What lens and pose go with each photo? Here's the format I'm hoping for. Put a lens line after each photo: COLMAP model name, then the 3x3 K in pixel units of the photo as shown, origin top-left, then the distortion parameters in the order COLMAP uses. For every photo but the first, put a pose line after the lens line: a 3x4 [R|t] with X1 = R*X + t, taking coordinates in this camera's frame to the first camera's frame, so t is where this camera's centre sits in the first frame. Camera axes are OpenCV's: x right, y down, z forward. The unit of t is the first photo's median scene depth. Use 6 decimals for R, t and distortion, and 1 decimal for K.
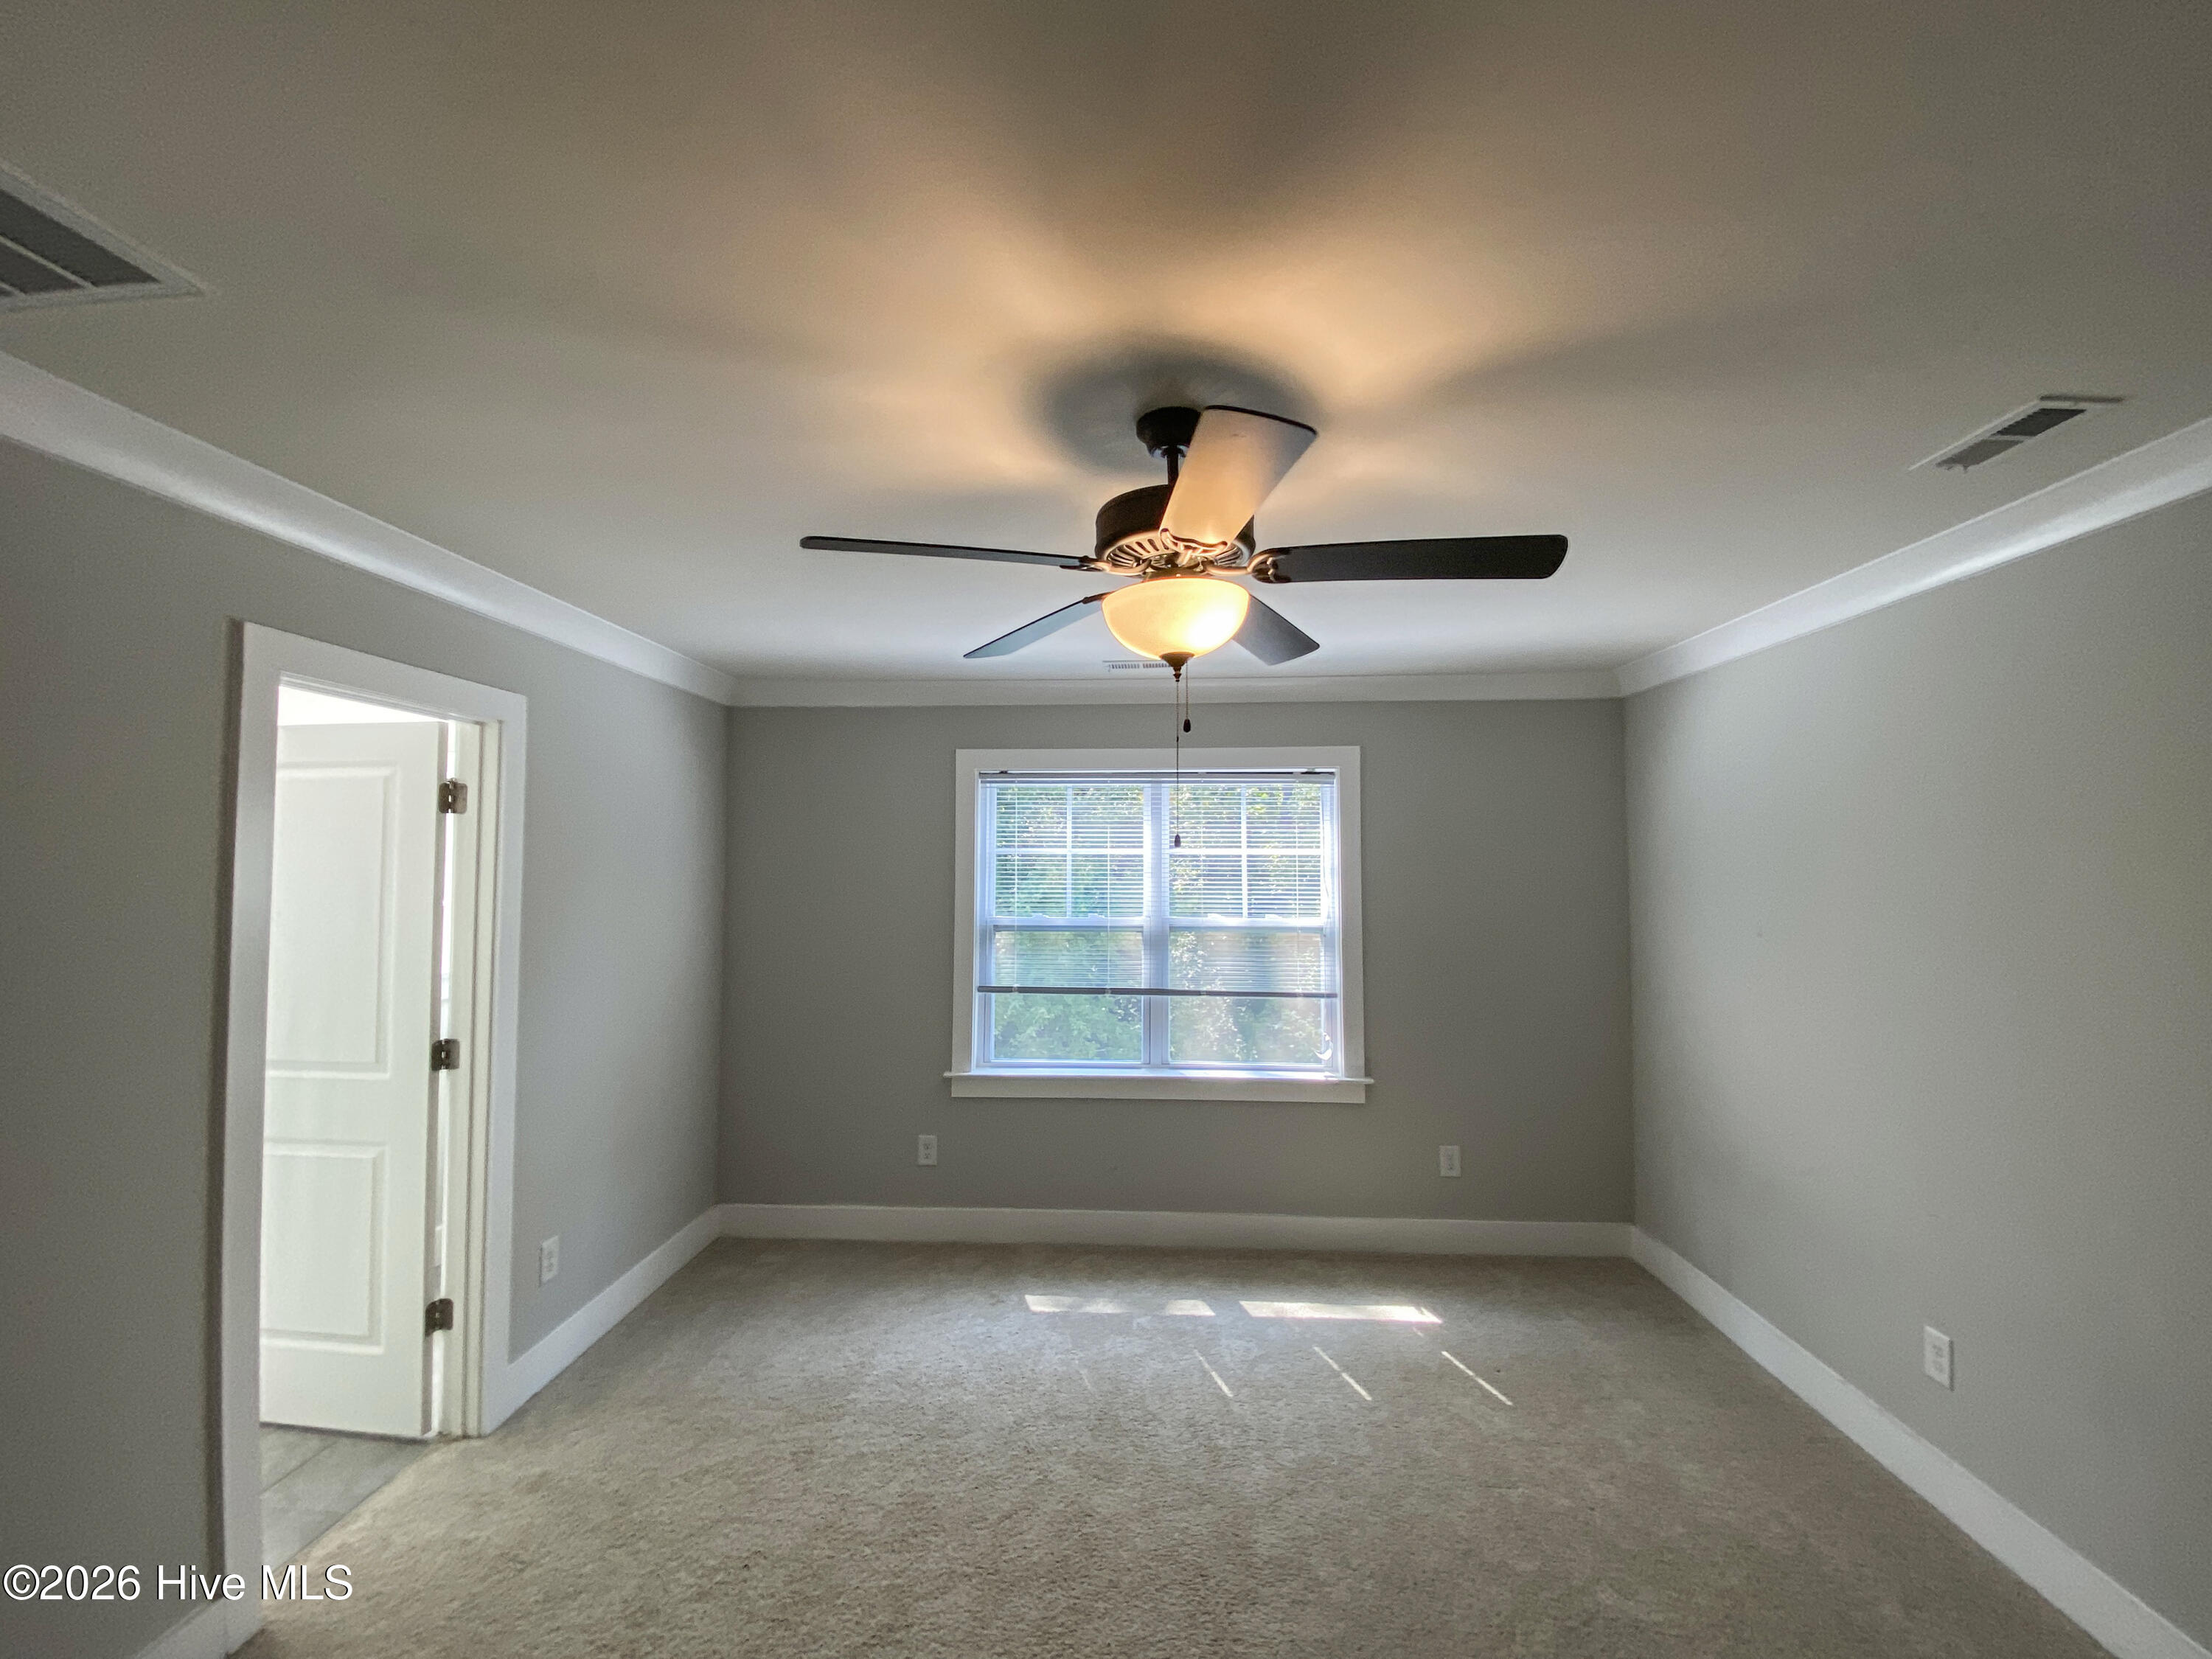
lens RADIAL K [[937.9, 0, 1106.4], [0, 937.9, 826.6], [0, 0, 1]] dist [0.028902, -0.027719]
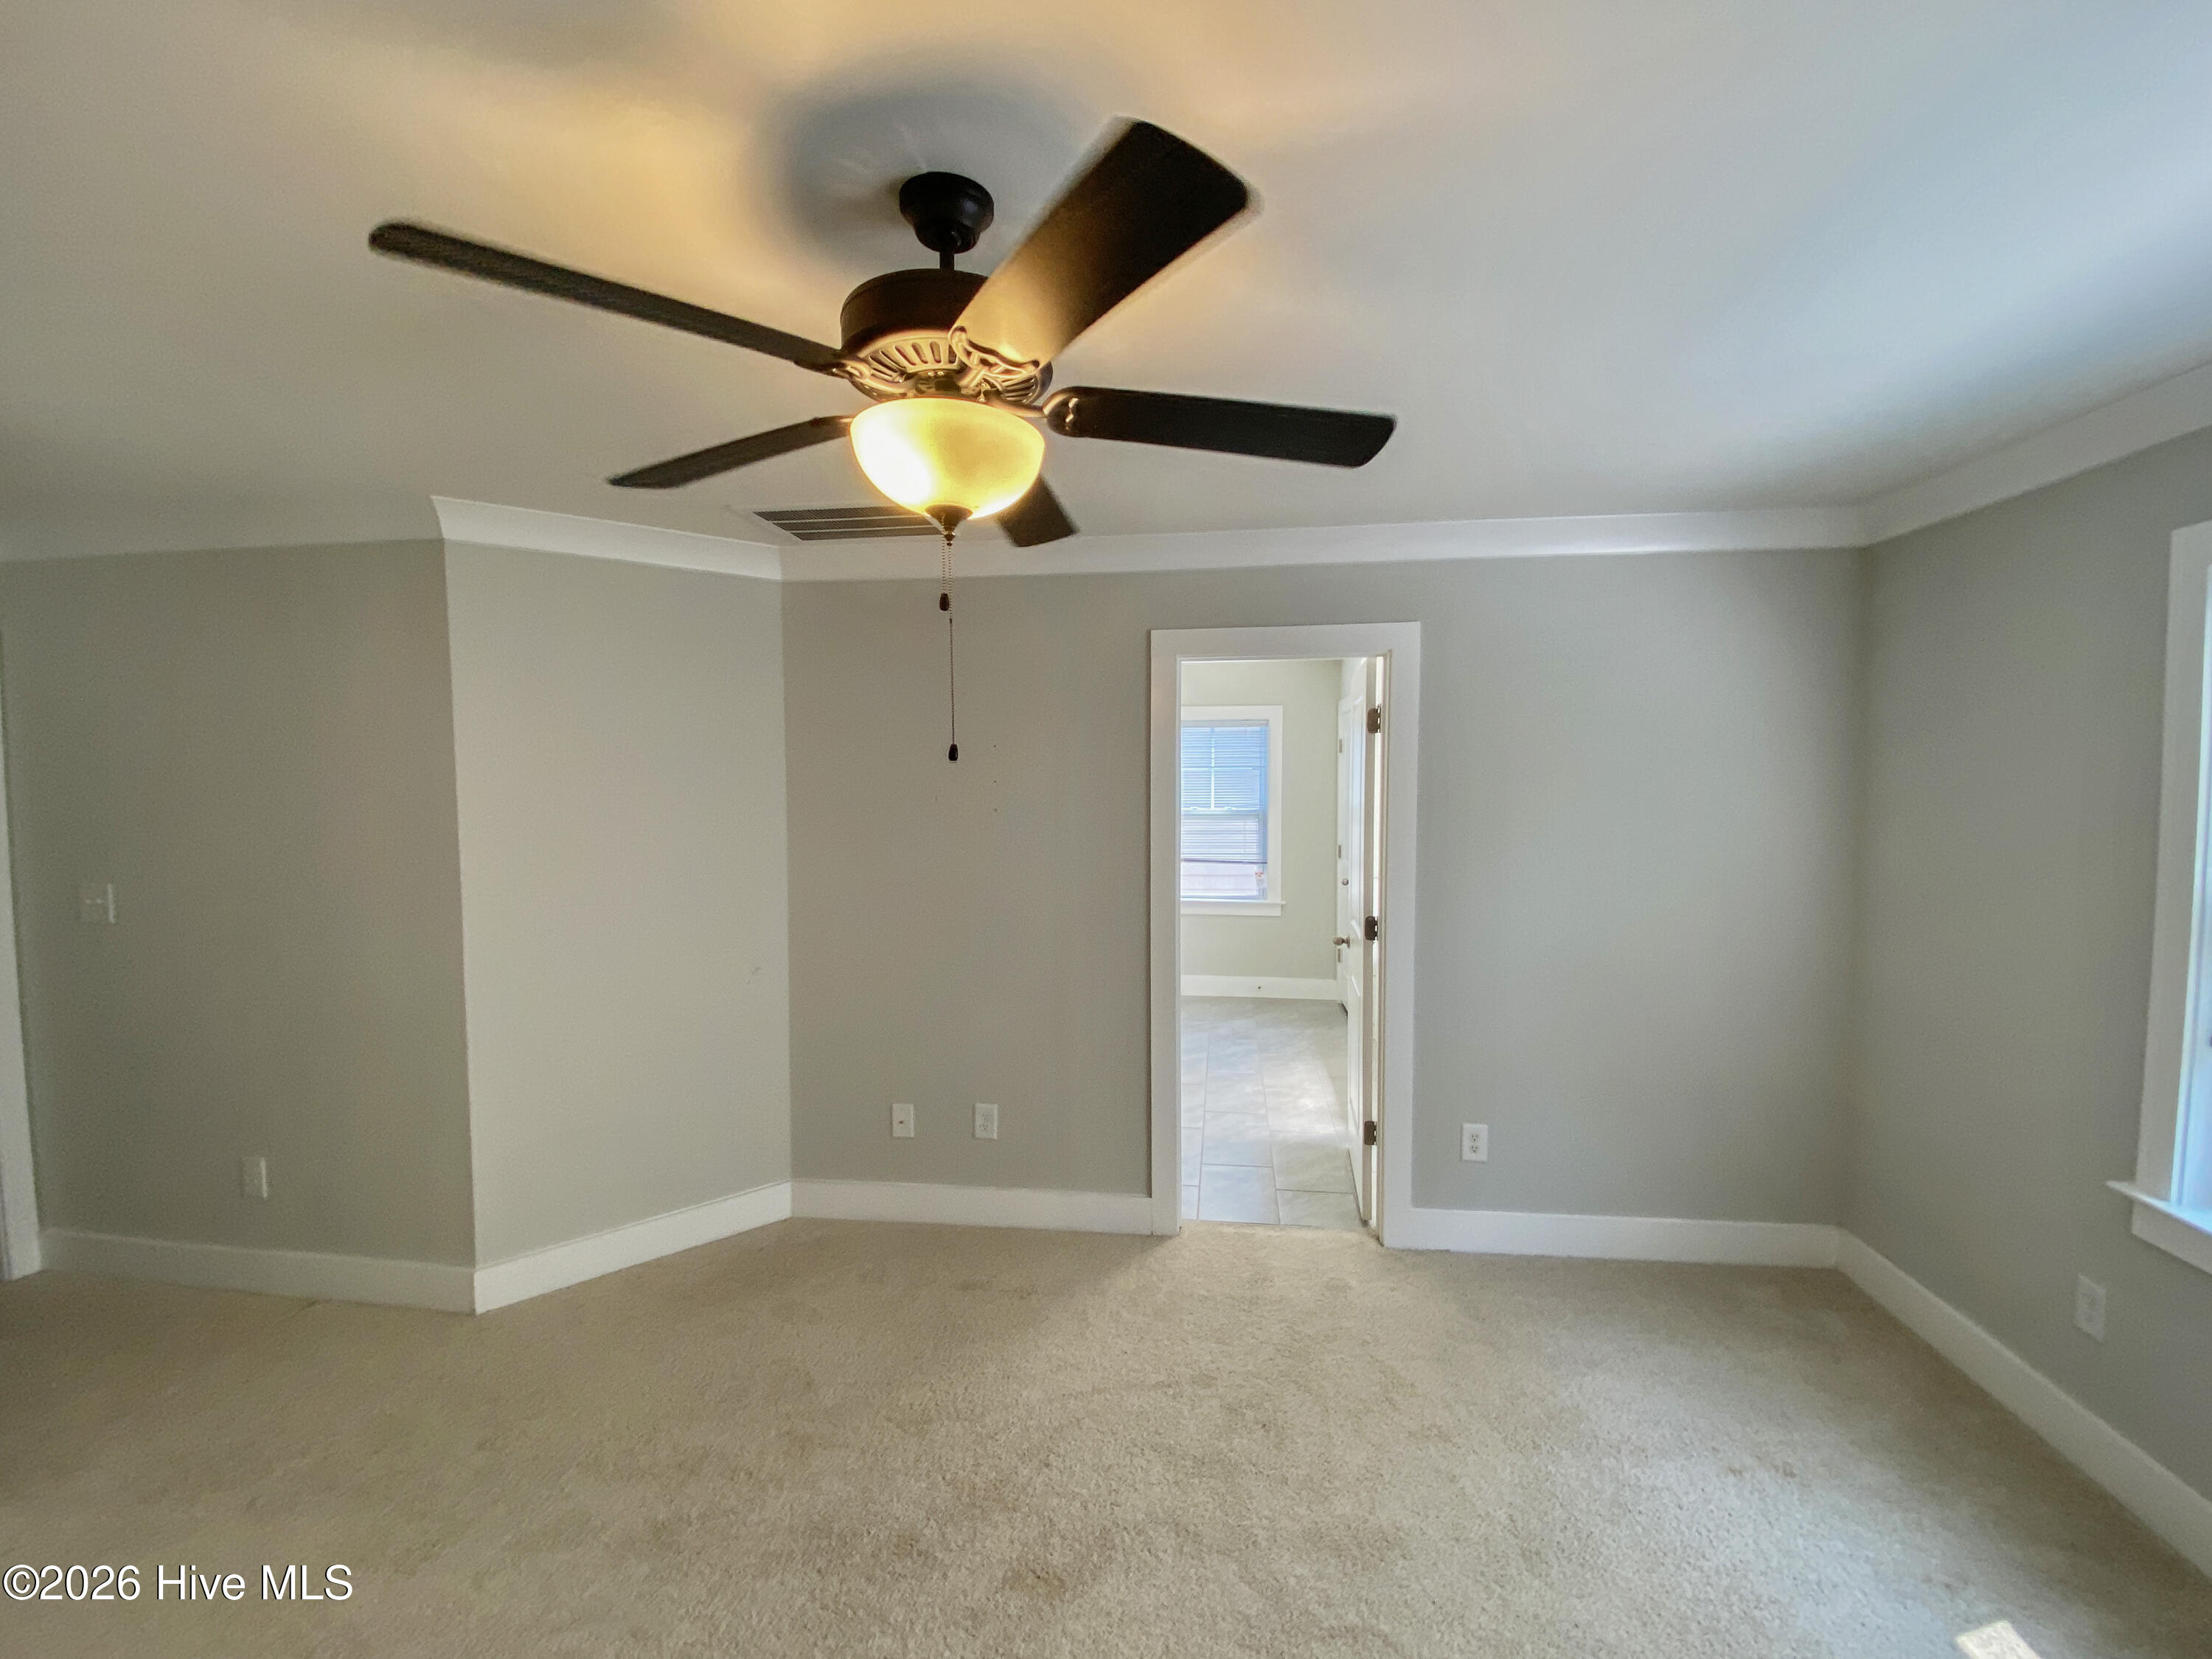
lens RADIAL K [[937.9, 0, 1106.4], [0, 937.9, 826.6], [0, 0, 1]] dist [0.028902, -0.027719]
pose [[-0.073773, 0.053904, -0.995817, 0.410101], [0.046989, 0.997617, 0.050520, 0.021024], [0.996167, -0.043065, -0.076130, 0.565454]]
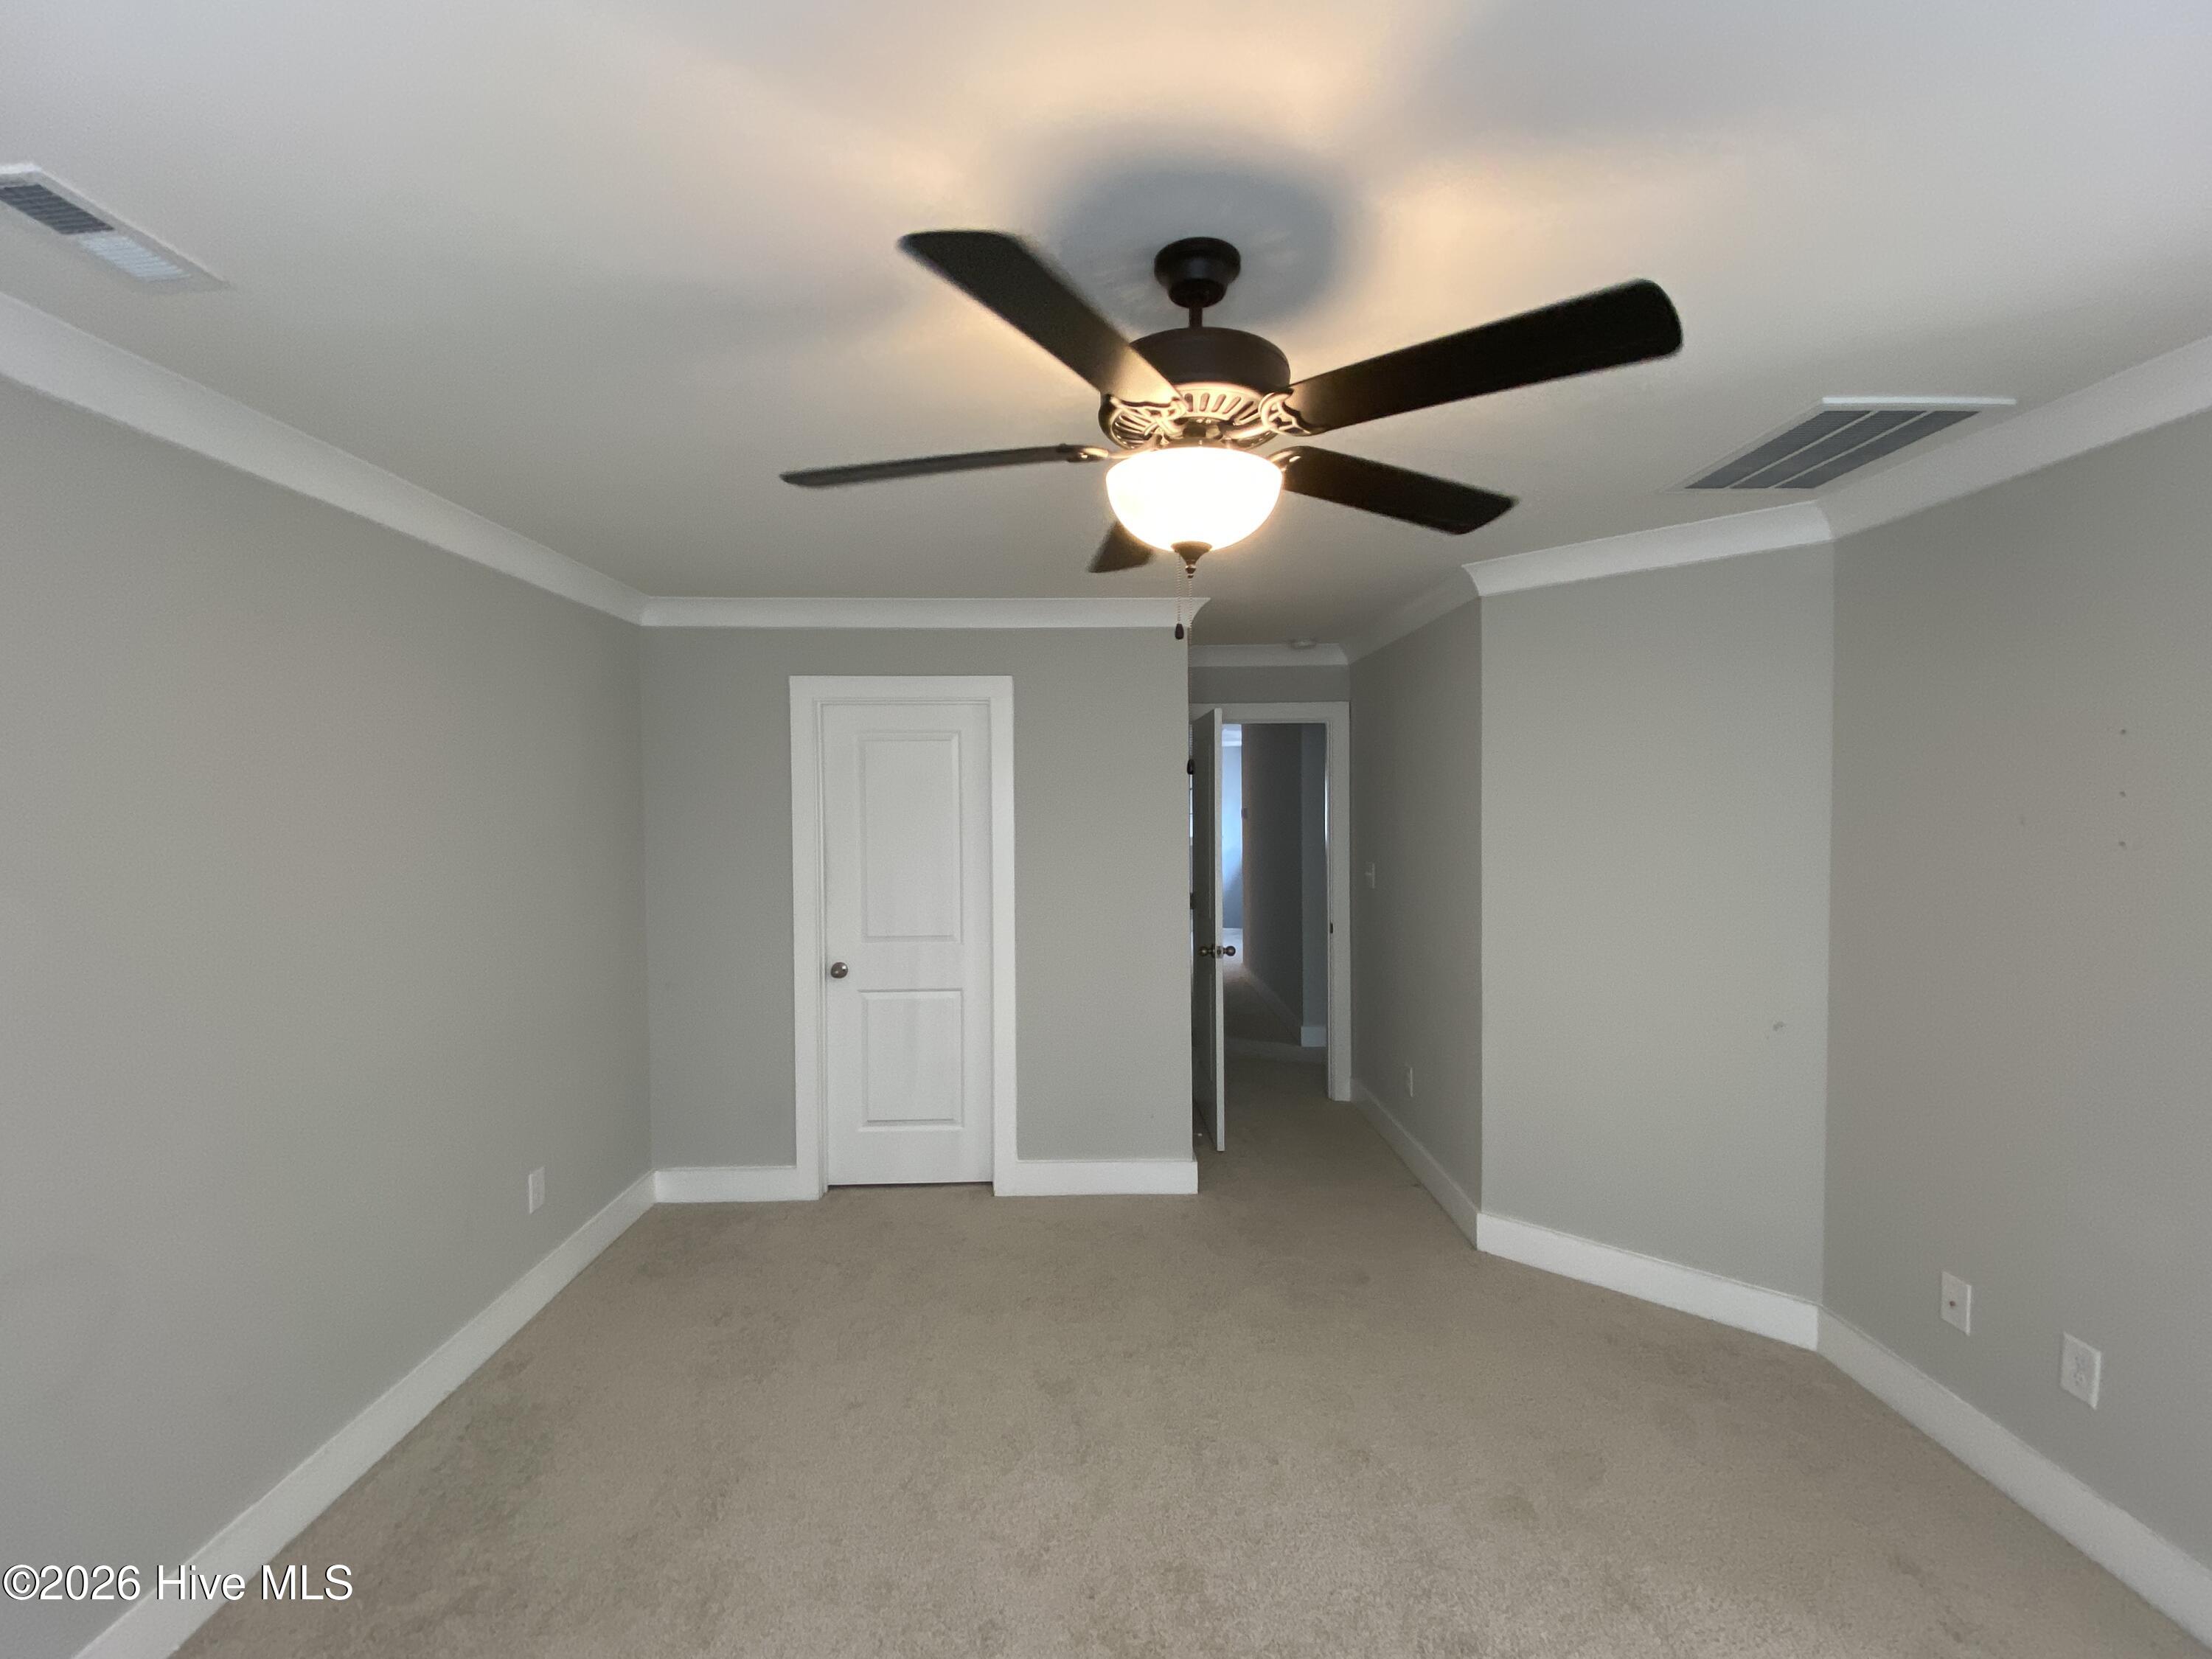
lens RADIAL K [[950.0, 0, 1113.9], [0, 950.0, 830.8], [0, 0, 1]] dist [-0.000269, -0.010535]
pose [[-0.997510, 0.011550, -0.069572, 0.097967], [0.012302, 0.999870, -0.010404, 0.036139], [0.069443, -0.011234, -0.997523, 0.880999]]
